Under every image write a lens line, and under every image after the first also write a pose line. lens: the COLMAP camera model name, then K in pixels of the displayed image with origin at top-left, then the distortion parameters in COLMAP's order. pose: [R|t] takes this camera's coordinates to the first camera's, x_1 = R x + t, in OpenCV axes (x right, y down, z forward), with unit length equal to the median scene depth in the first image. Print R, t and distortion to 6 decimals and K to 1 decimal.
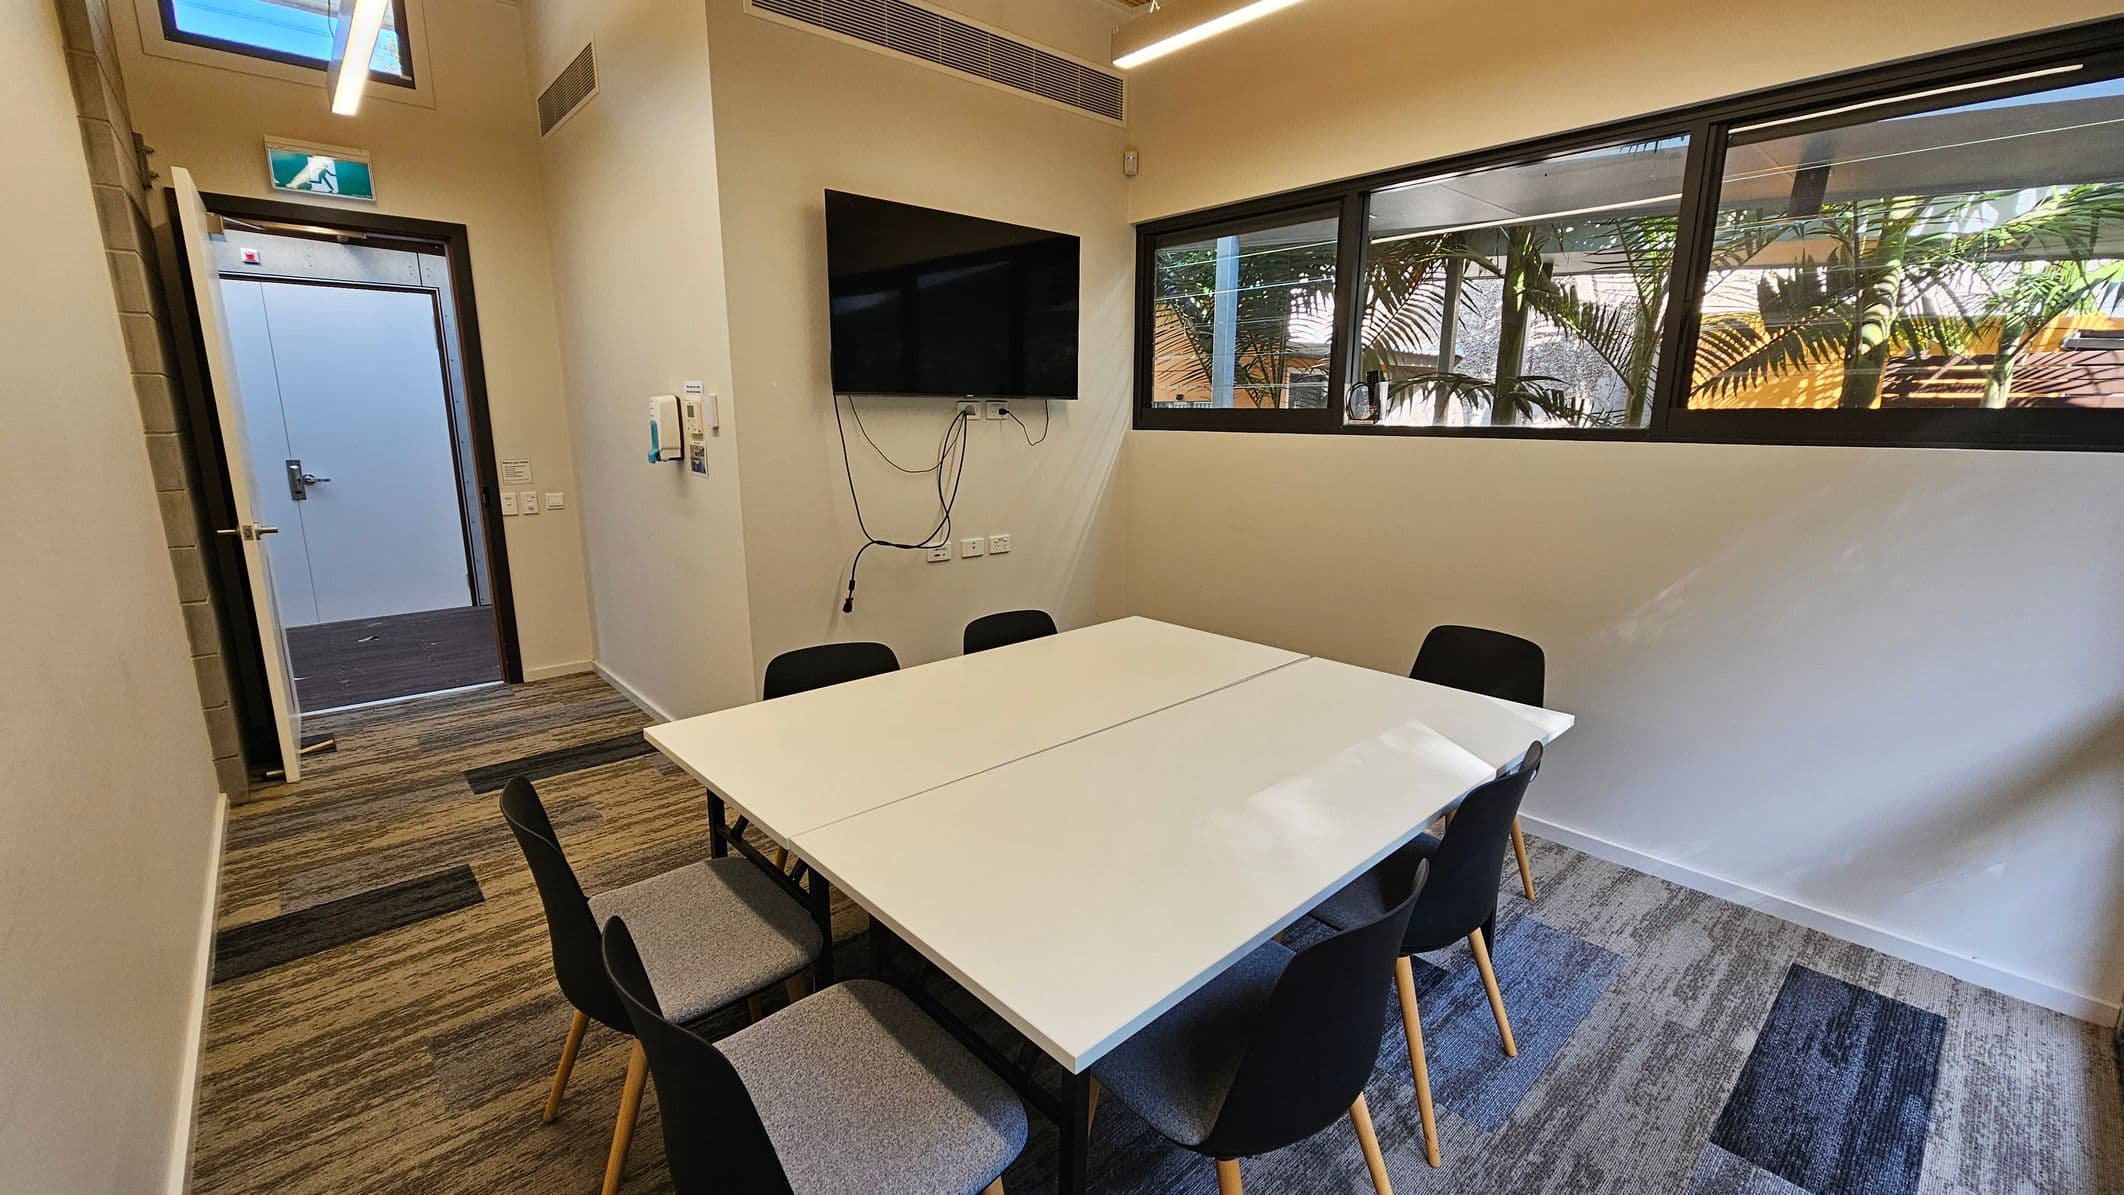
lens RADIAL K [[869.9, 0, 1051.7], [0, 869.9, 588.8], [0, 0, 1]] dist [-0.000417, 0.000450]
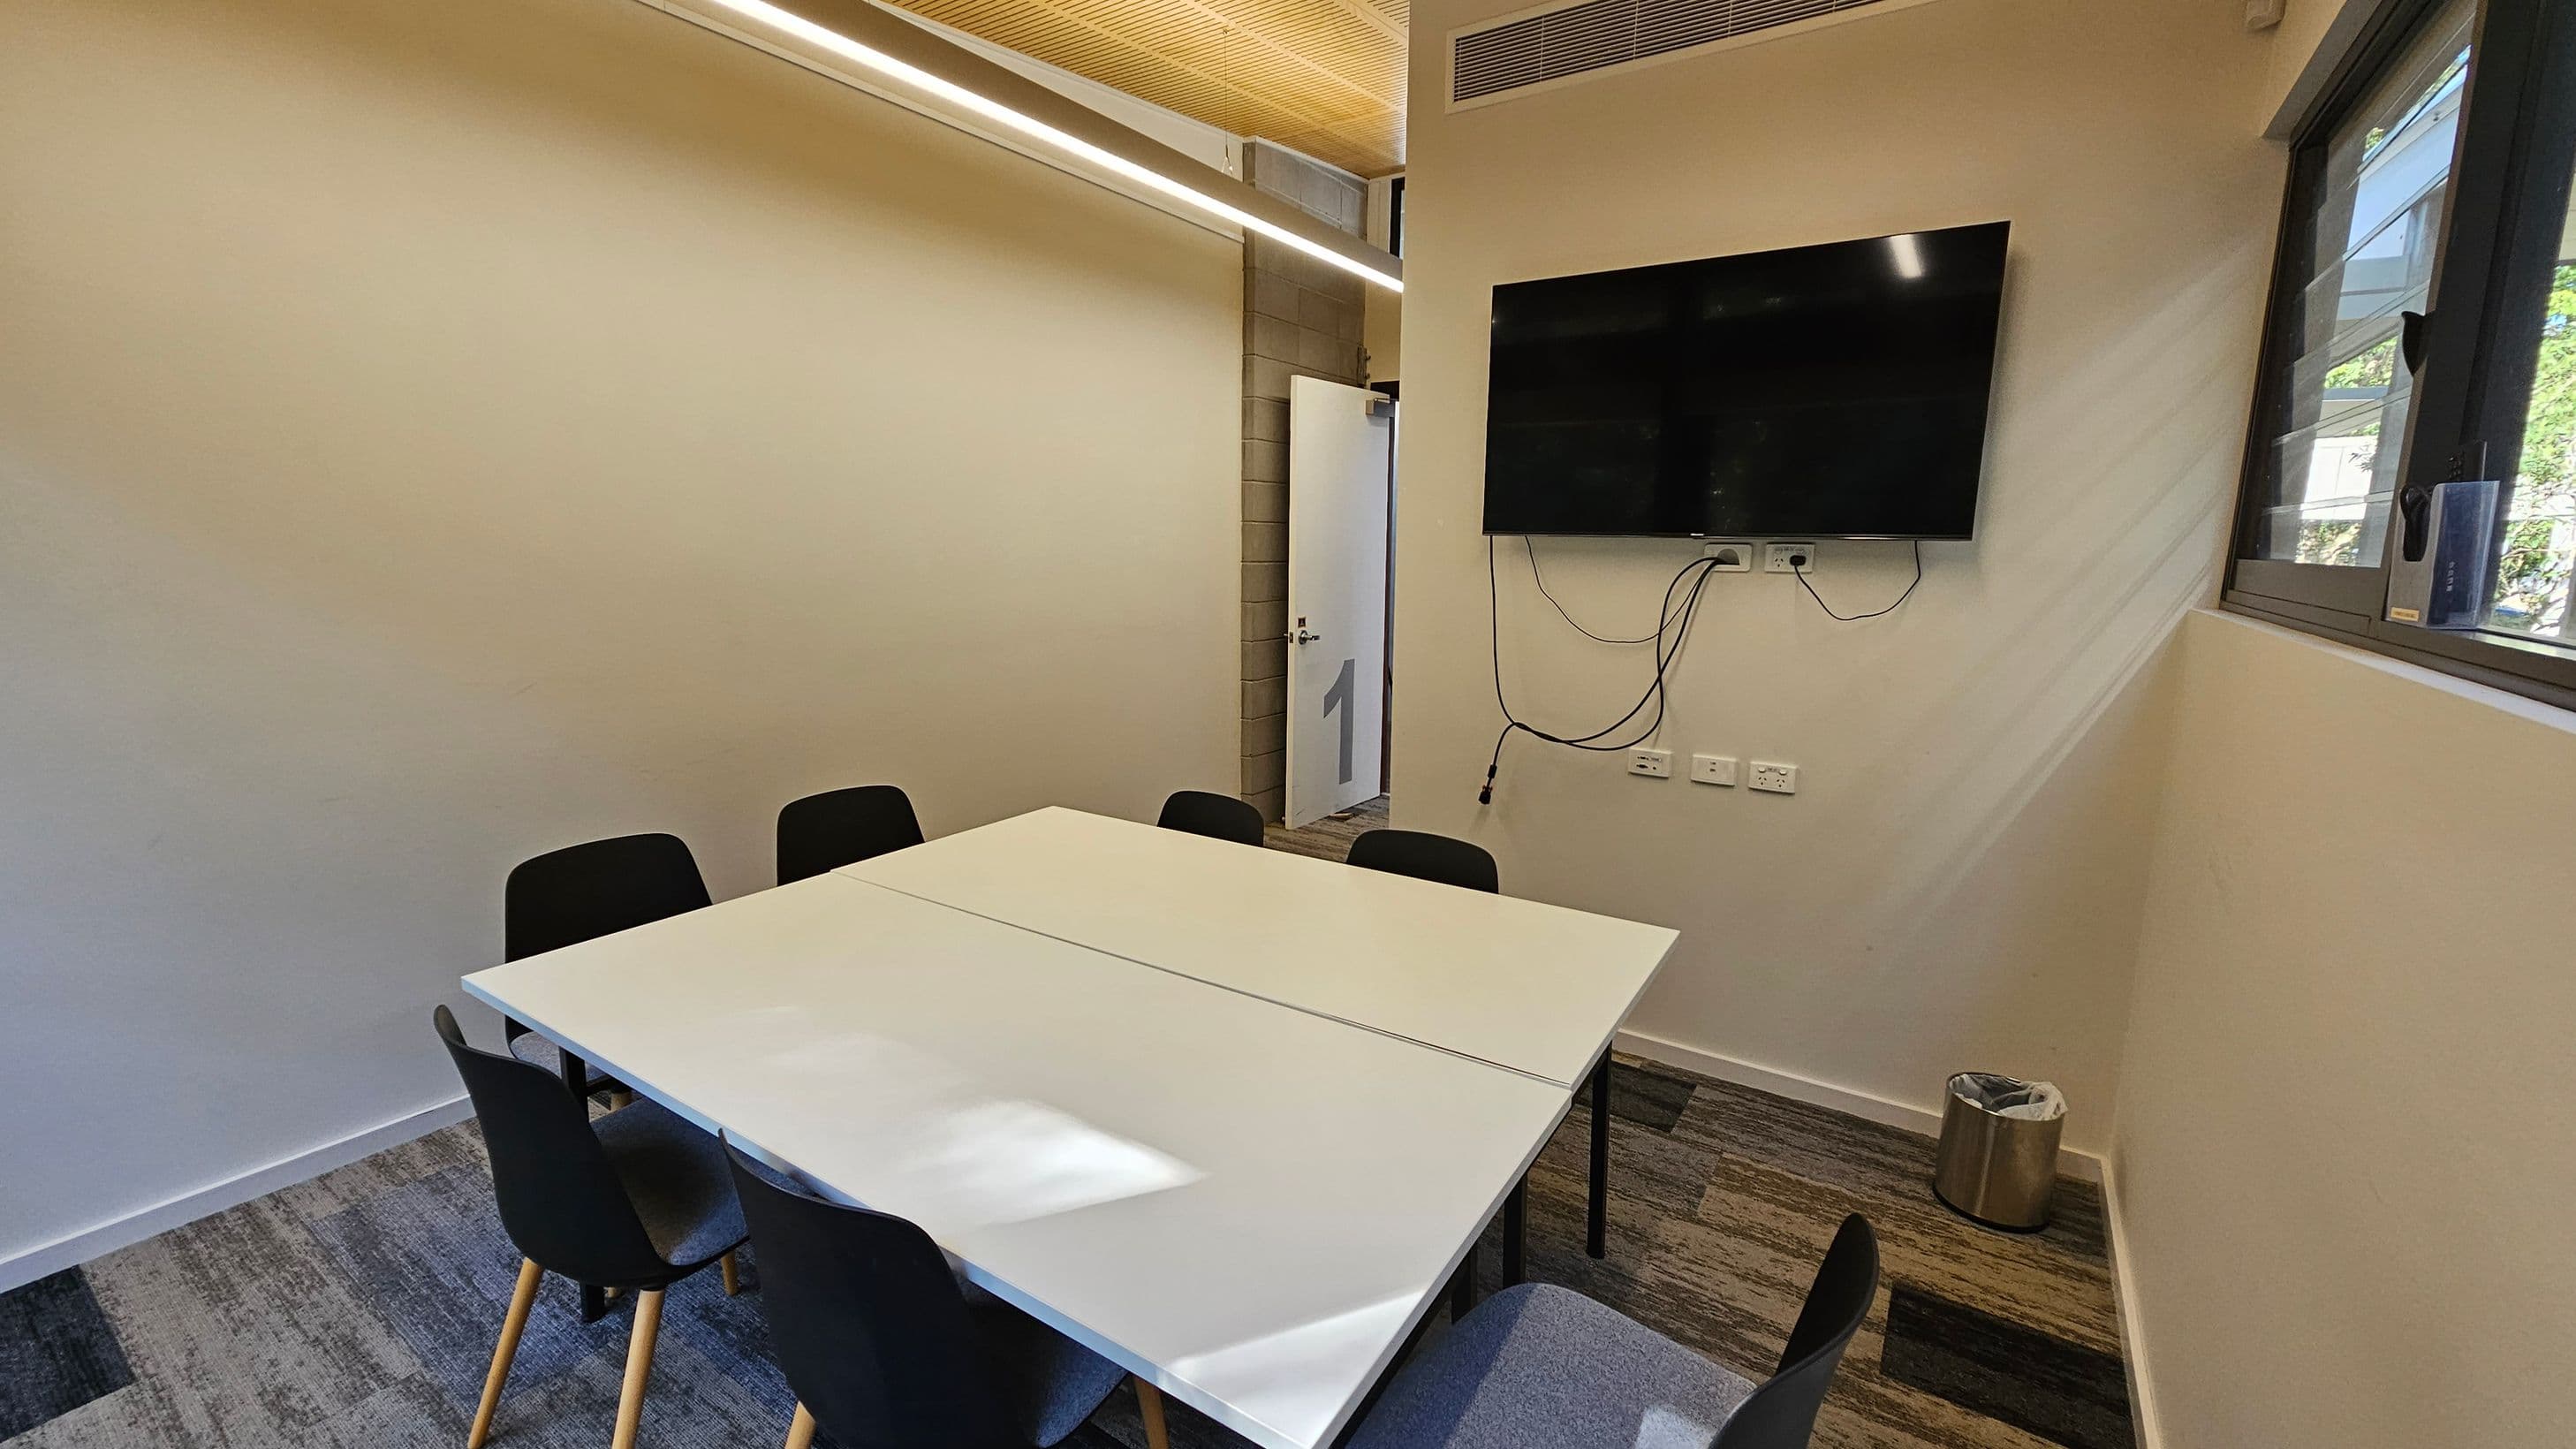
lens RADIAL K [[1055.1, 0, 1275.5], [0, 1055.1, 713.9], [0, 0, 1]] dist [-0.000417, 0.000450]
pose [[0.248406, 0.158678, -0.955571, 0.583938], [-0.202715, 0.973163, 0.108903, -0.110718], [0.947207, 0.166656, 0.273906, 0.494370]]
